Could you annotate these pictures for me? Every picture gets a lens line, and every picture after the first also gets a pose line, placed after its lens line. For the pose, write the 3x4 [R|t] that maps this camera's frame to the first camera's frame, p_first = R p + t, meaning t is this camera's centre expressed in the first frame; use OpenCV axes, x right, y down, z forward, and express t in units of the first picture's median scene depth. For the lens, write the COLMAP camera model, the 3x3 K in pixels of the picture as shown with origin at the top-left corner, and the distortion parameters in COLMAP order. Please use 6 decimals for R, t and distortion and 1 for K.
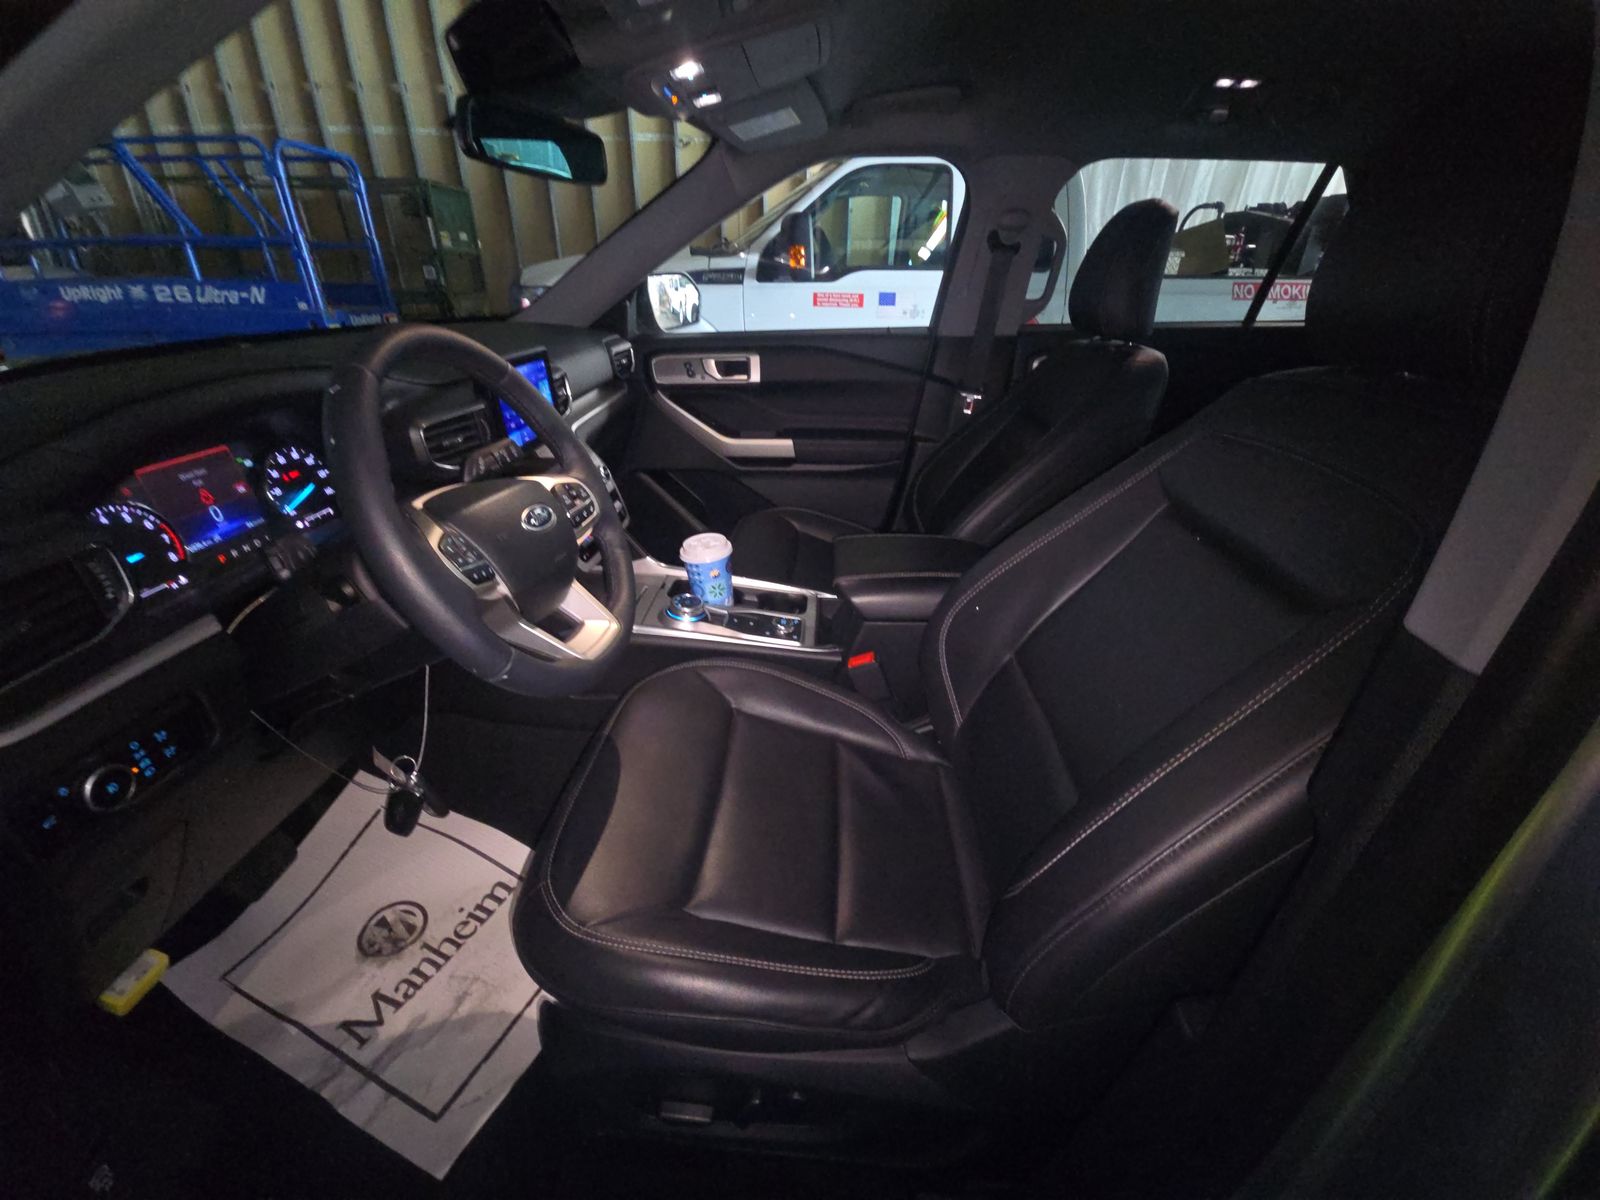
lens RADIAL K [[643.9, 0, 805.2], [0, 643.9, 598.9], [0, 0, 1]] dist [0.005449, -0.002062]
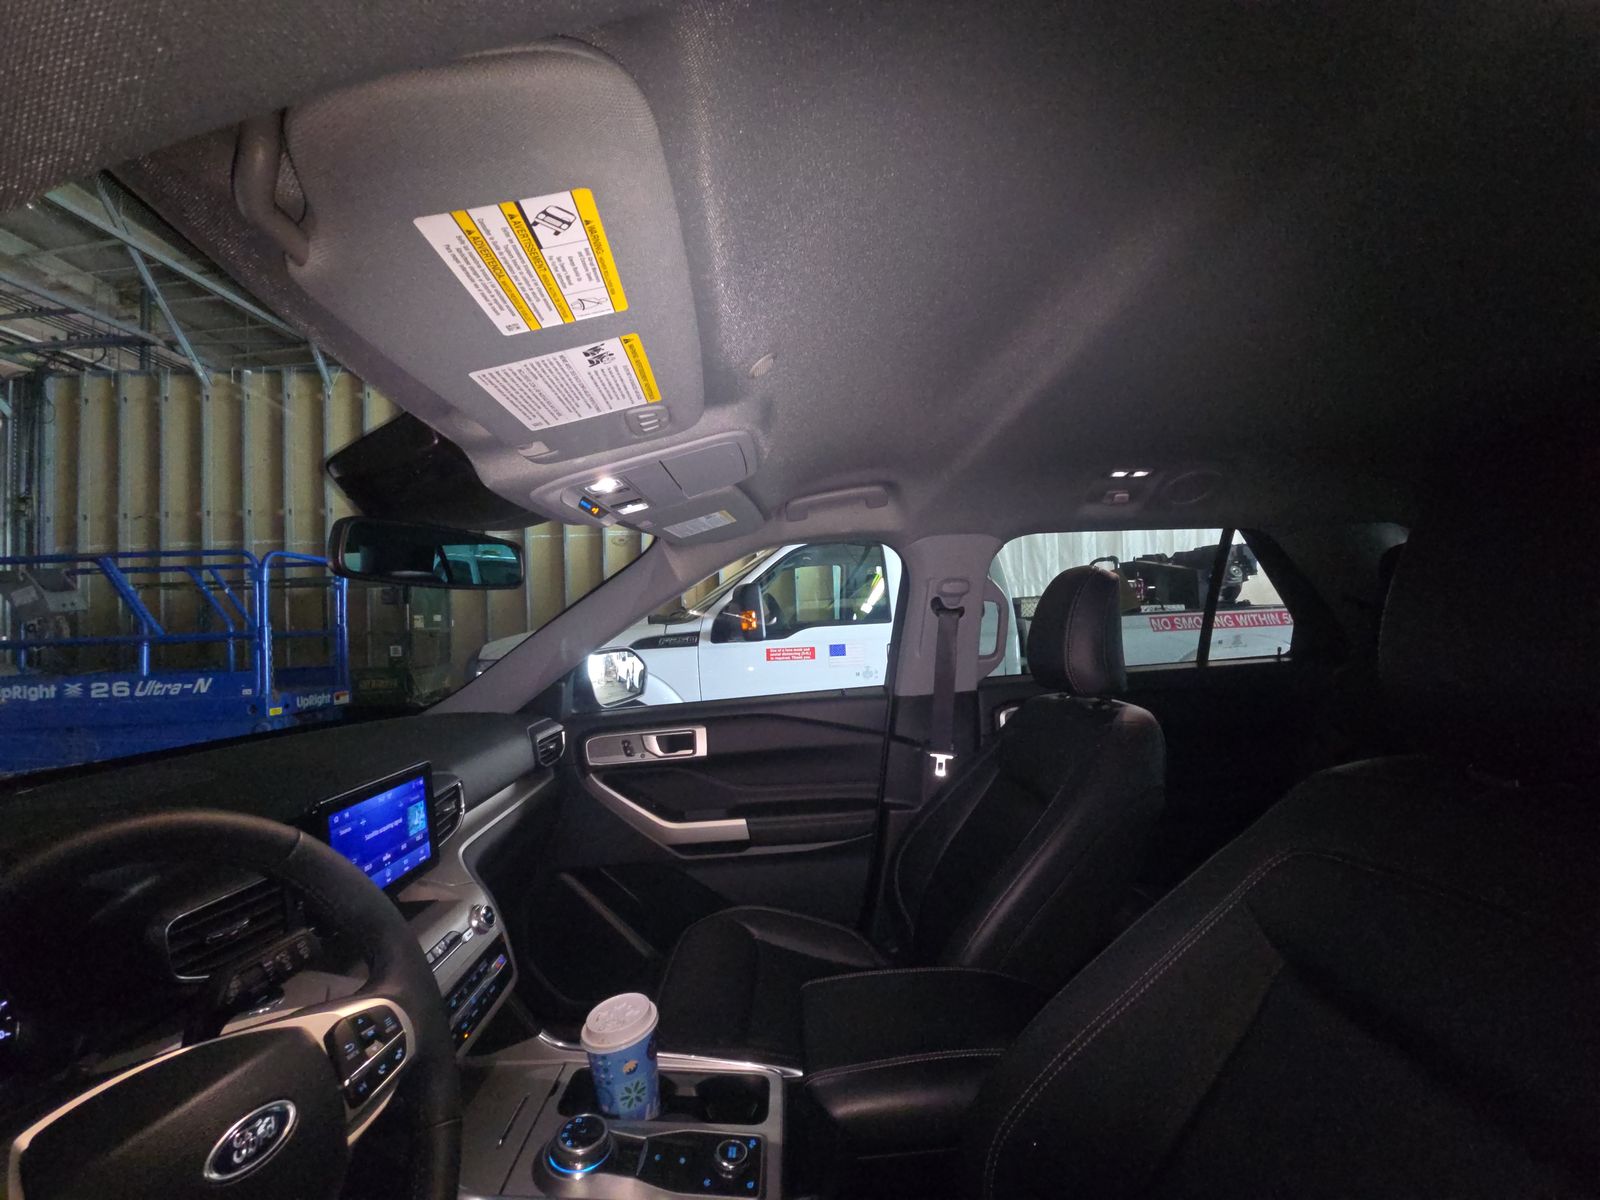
lens RADIAL K [[643.9, 0, 801.7], [0, 643.9, 601.7], [0, 0, 1]] dist [0.005449, -0.002062]
pose [[0.996467, -0.054503, 0.063899, 0.014766], [0.078509, 0.874737, -0.478196, -0.080742], [-0.029831, 0.481523, 0.875926, 0.101996]]
